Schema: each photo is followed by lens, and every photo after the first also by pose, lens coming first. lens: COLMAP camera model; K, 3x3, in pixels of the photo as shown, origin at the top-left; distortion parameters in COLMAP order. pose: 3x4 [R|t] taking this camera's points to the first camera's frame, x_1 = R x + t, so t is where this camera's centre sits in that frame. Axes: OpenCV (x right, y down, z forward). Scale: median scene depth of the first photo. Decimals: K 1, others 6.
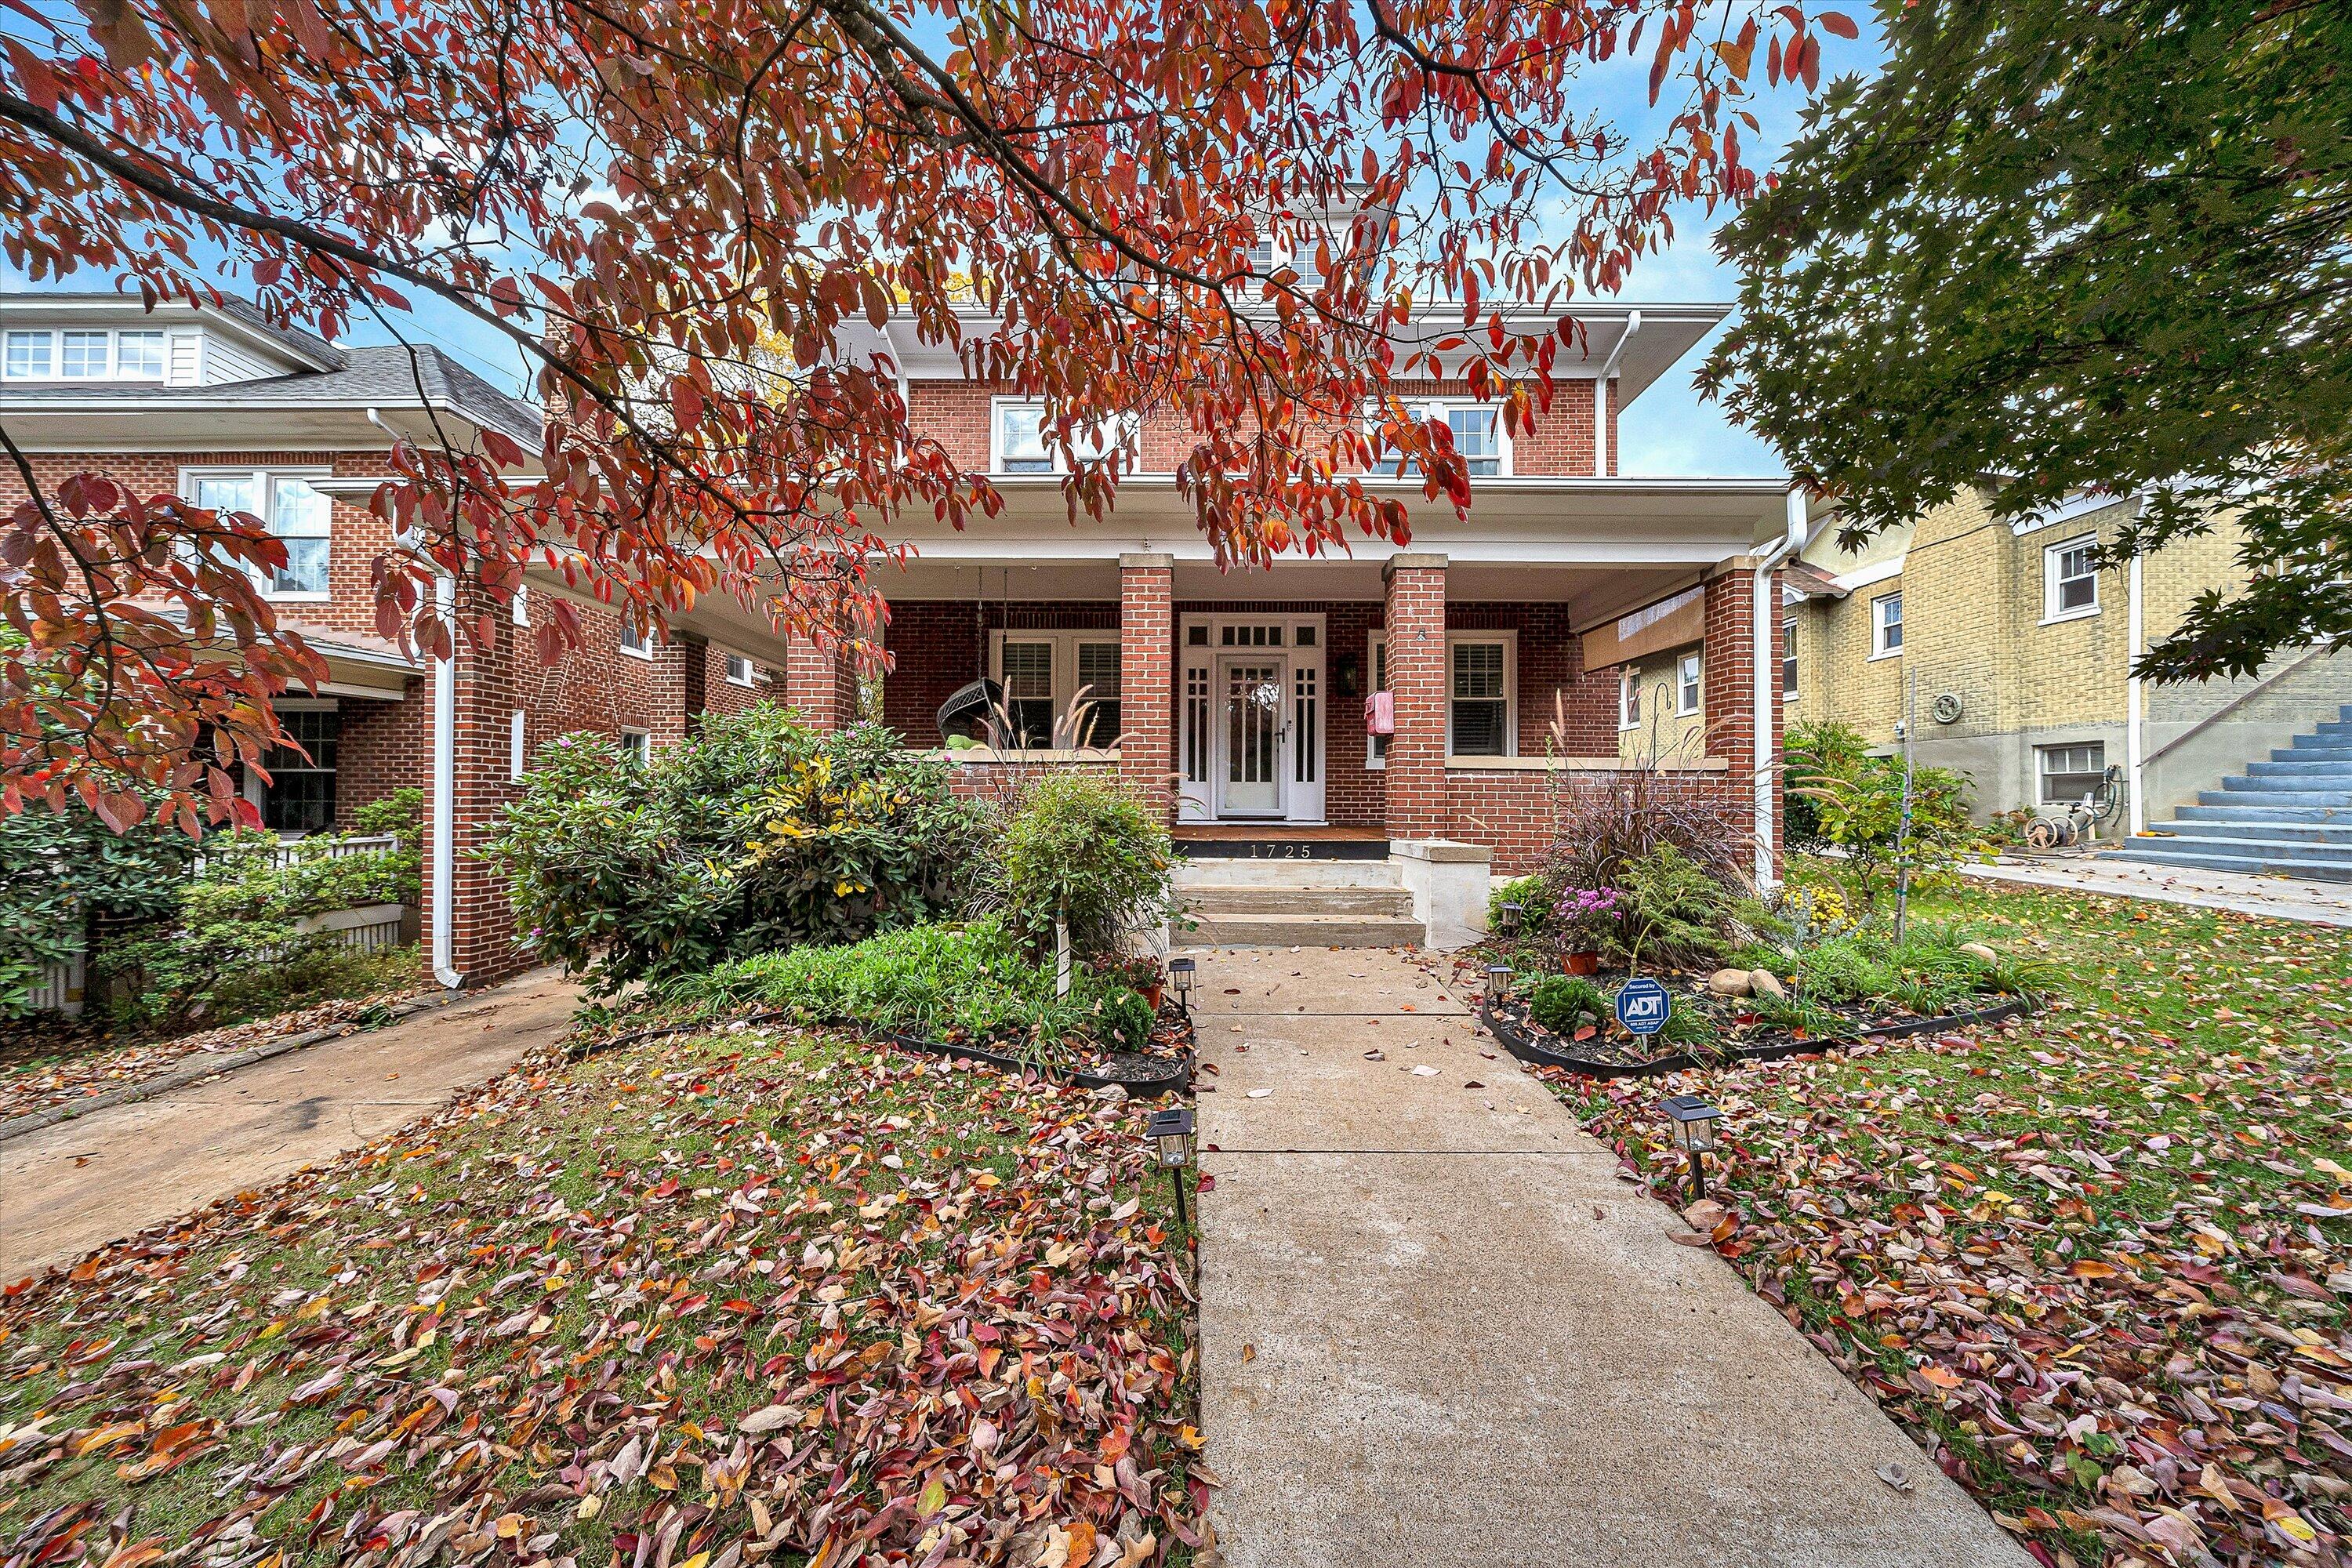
lens RADIAL K [[831.6, 0, 1154.1], [0, 831.6, 791.3], [0, 0, 1]] dist [-0.005413, -0.000467]
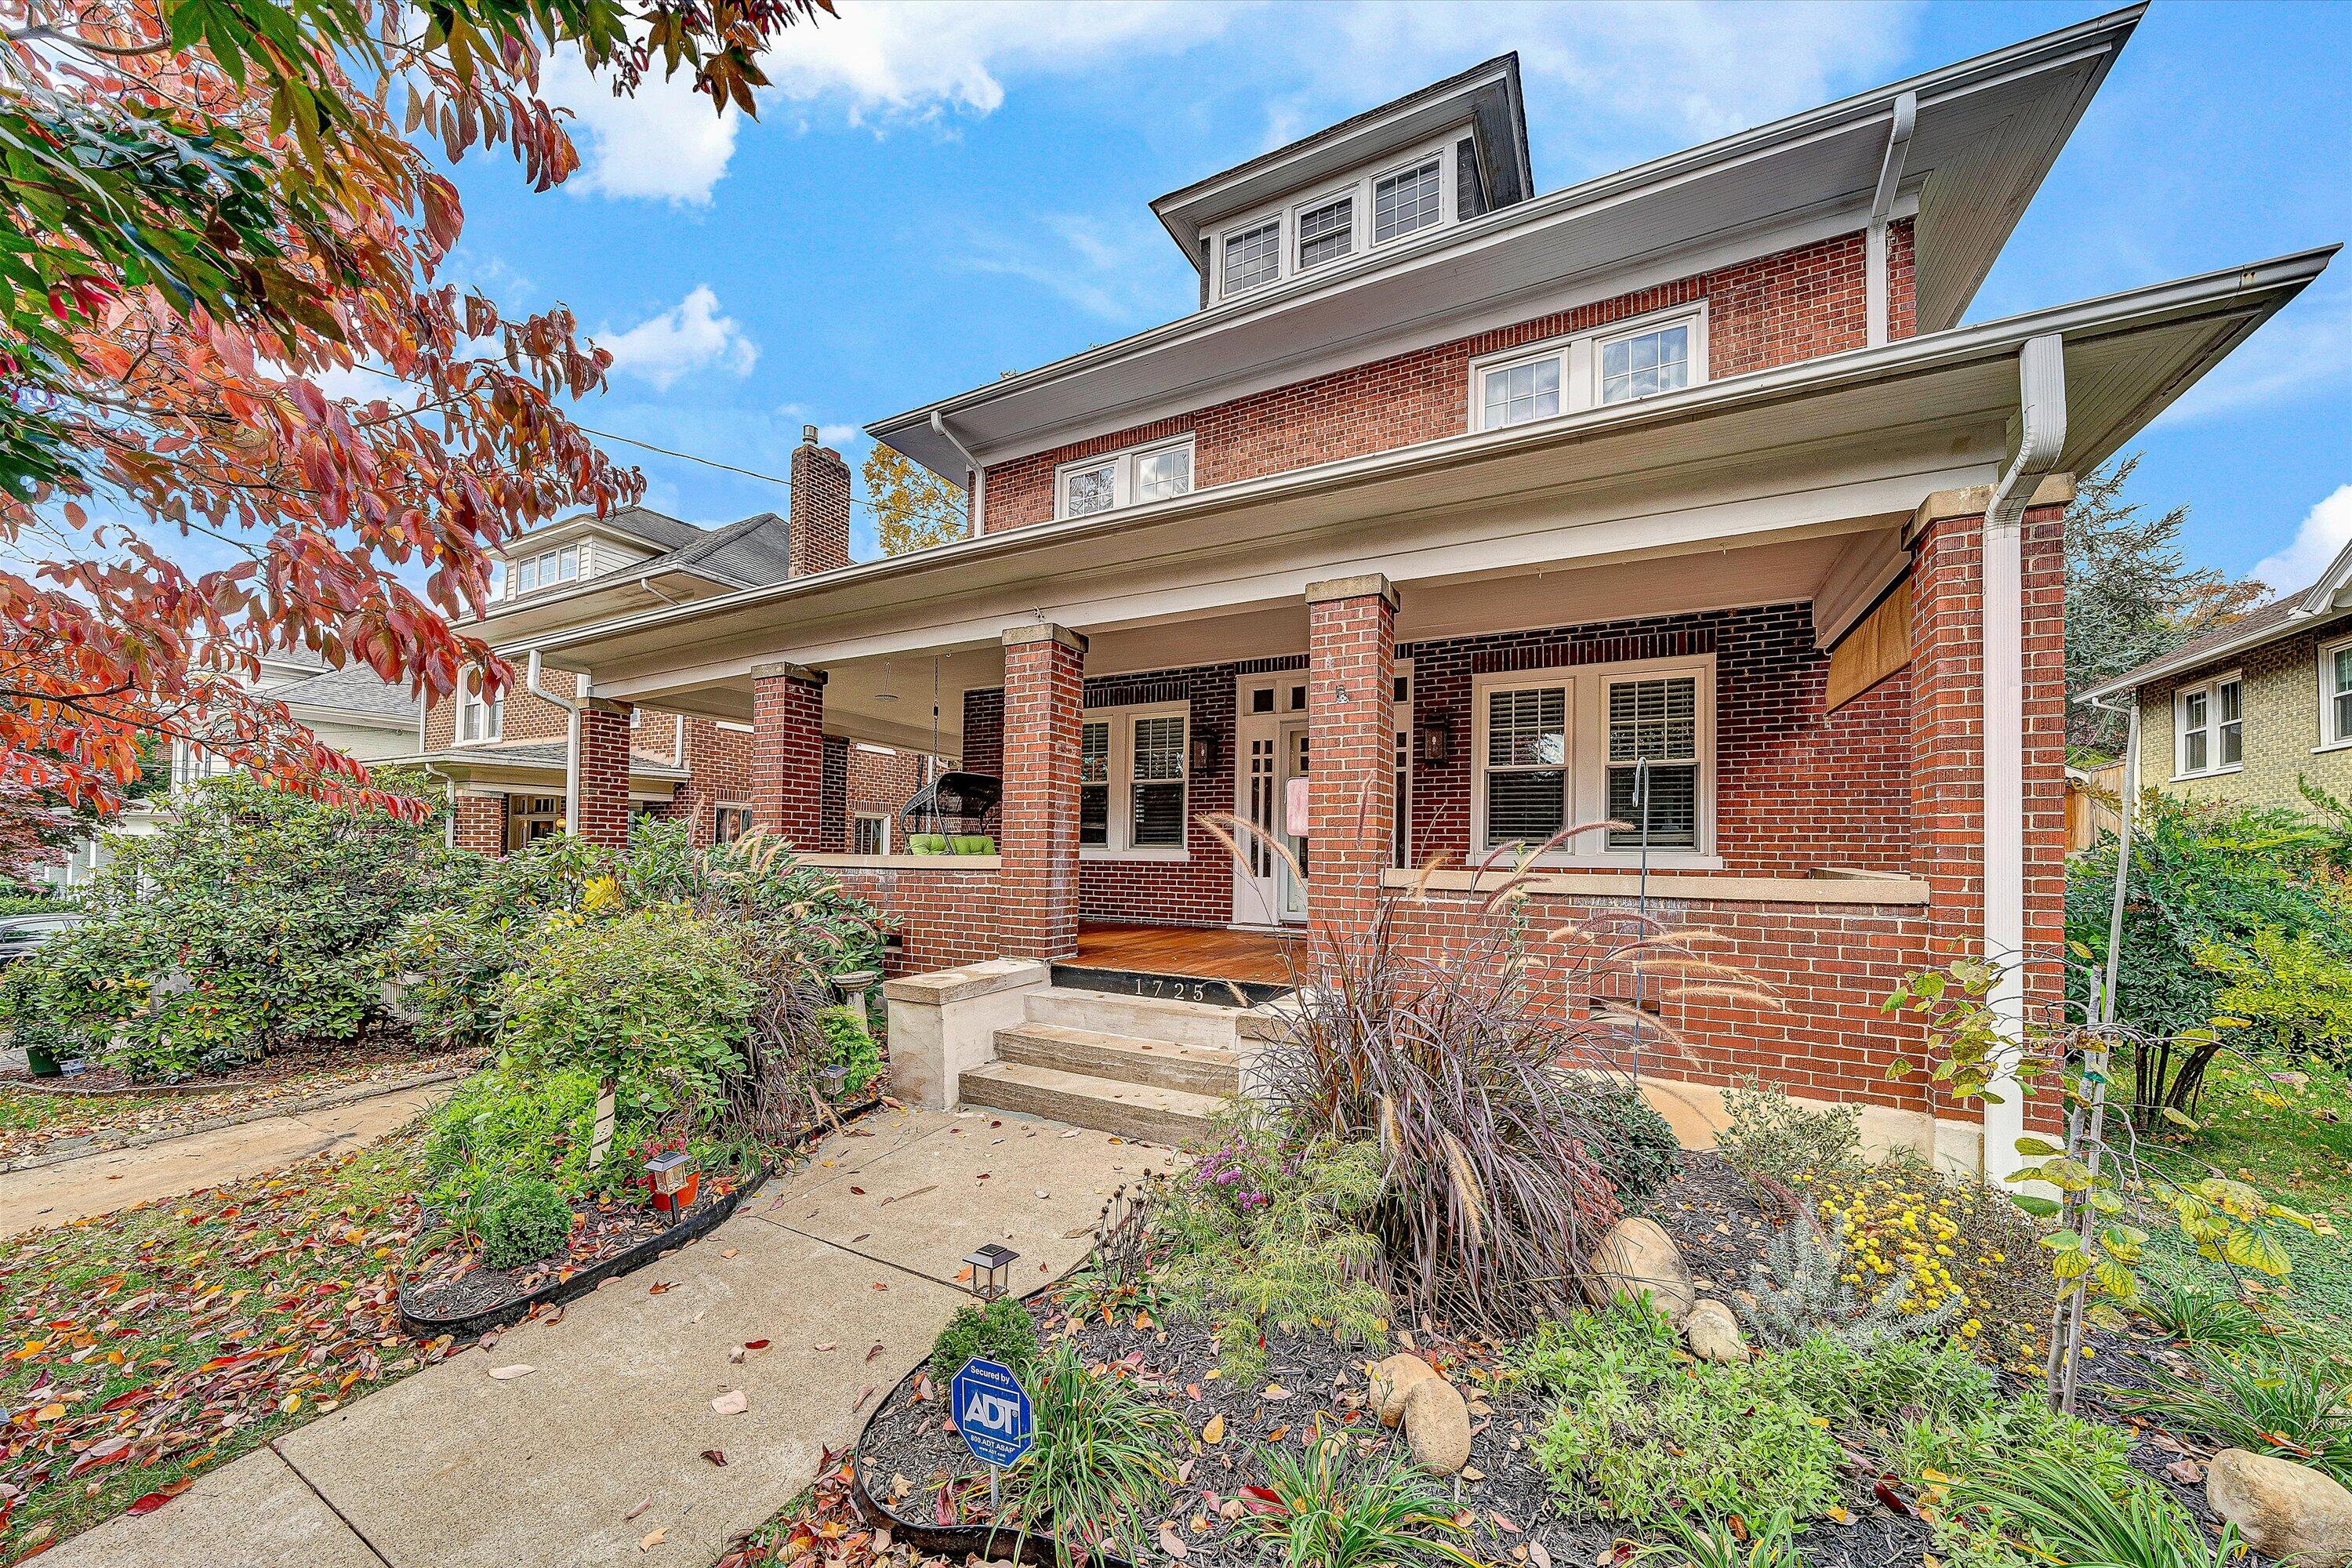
lens RADIAL K [[831.6, 0, 1168.3], [0, 831.6, 837.7], [0, 0, 1]] dist [-0.005413, -0.000467]
pose [[0.881538, -0.000999, -0.472112, 0.366243], [-0.002570, 0.999973, -0.006915, -0.044868], [0.472106, 0.007309, 0.881512, 0.225451]]
